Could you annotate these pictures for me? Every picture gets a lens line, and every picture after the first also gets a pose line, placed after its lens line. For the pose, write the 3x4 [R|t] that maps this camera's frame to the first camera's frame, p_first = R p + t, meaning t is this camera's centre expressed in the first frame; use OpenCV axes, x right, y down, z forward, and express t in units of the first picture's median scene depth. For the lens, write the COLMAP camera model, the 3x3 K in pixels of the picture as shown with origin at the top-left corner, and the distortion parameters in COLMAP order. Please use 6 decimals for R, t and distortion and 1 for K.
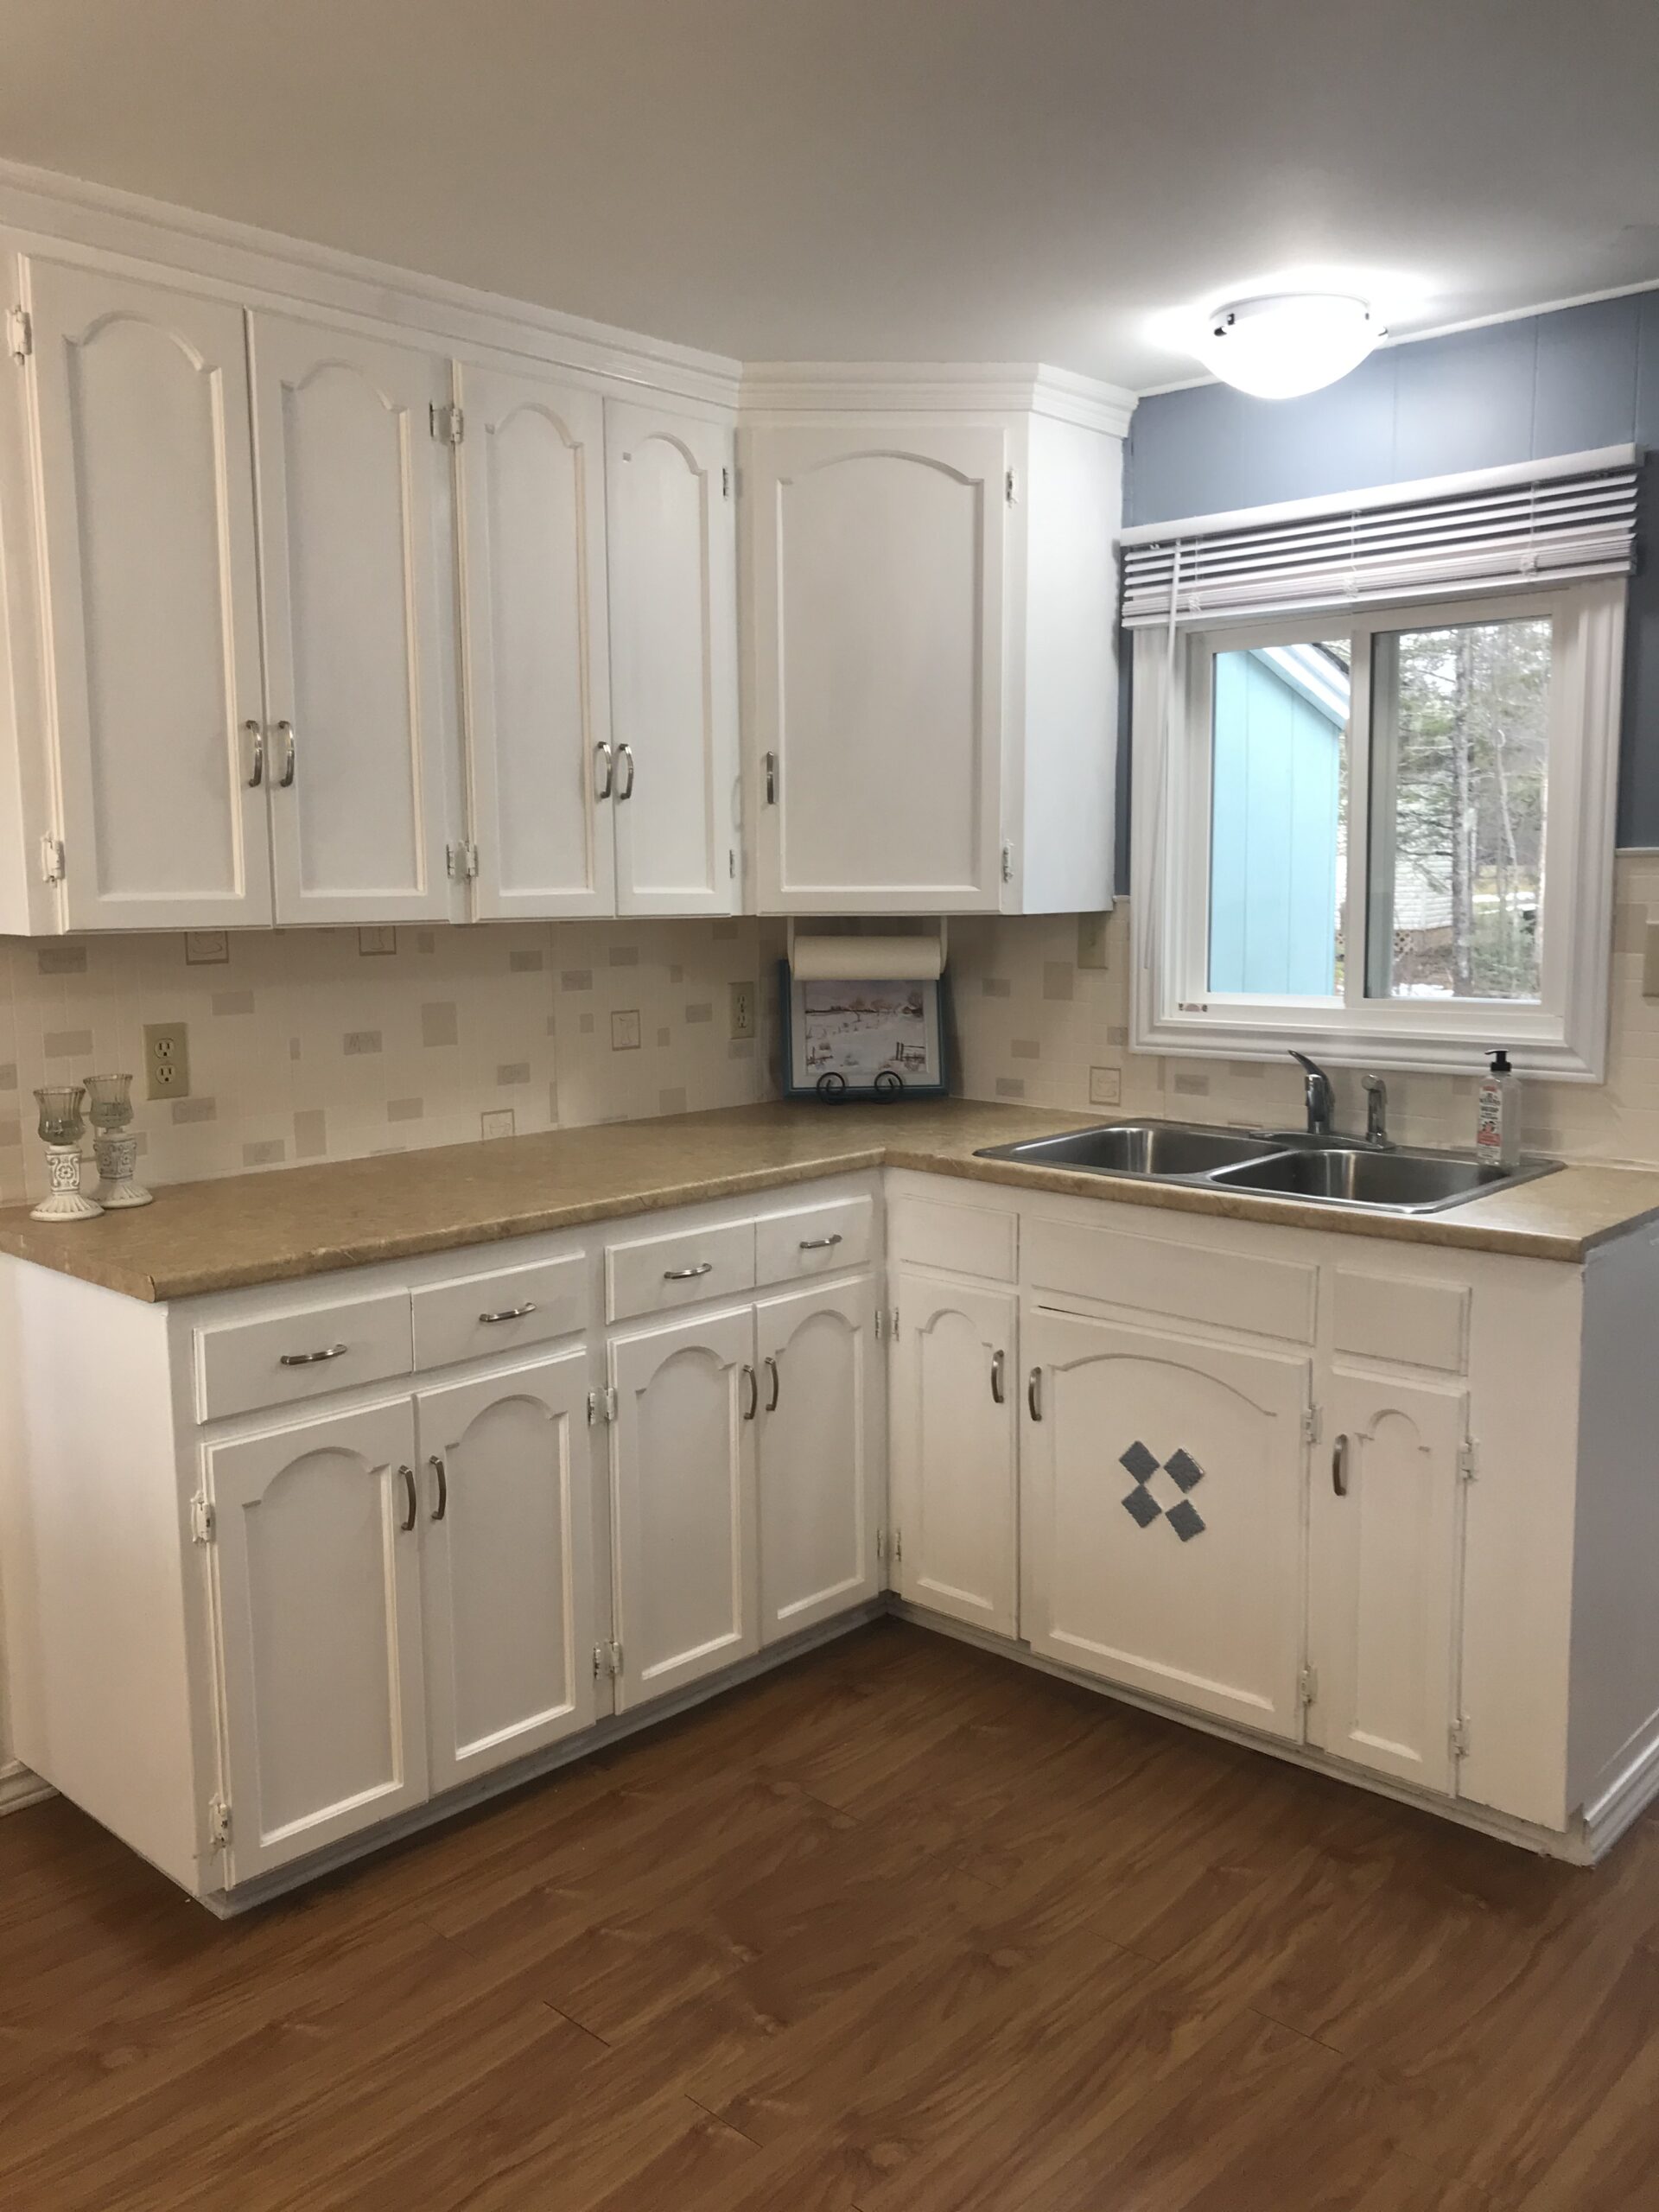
lens RADIAL K [[1807.8, 0, 831.8], [0, 1807.8, 1097.1], [0, 0, 1]] dist [0.001895, 0.007672]
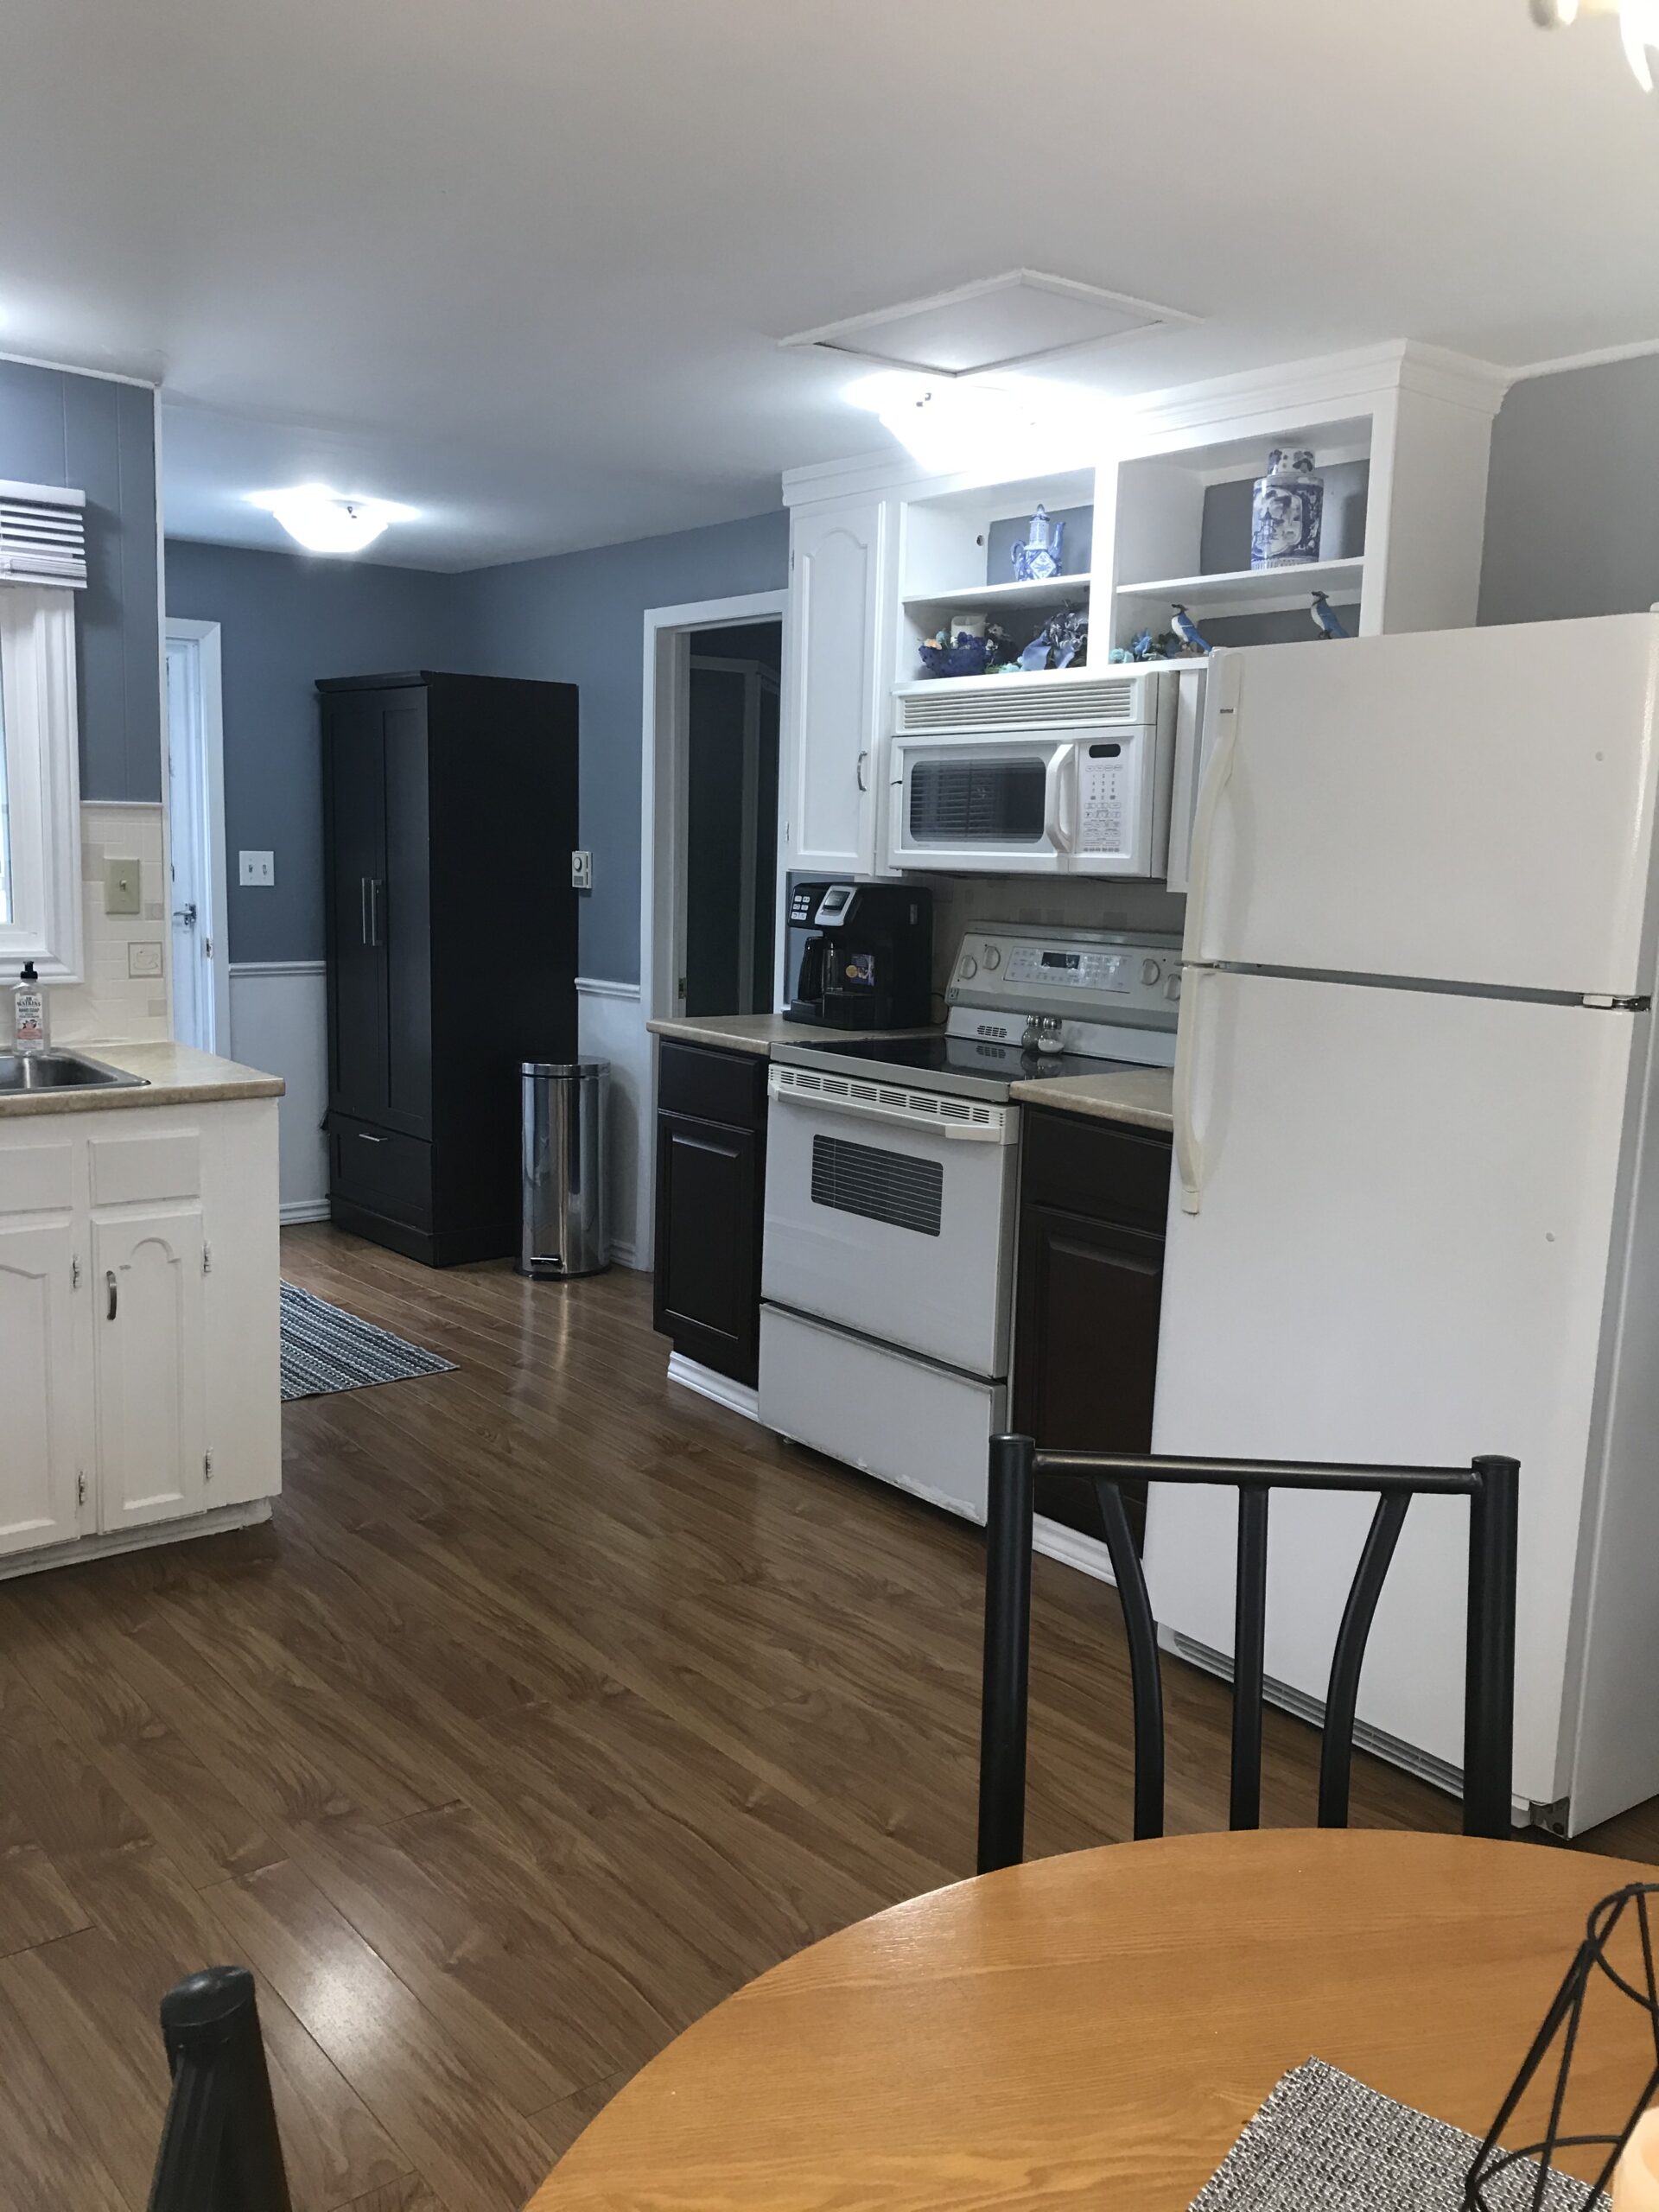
lens RADIAL K [[1807.8, 0, 831.8], [0, 1807.8, 1097.1], [0, 0, 1]] dist [0.001895, 0.007672]
pose [[0.130296, -0.128684, 0.983089, -0.888207], [0.085617, 0.989298, 0.118149, -0.038037], [-0.987772, 0.068775, 0.139919, 0.332573]]
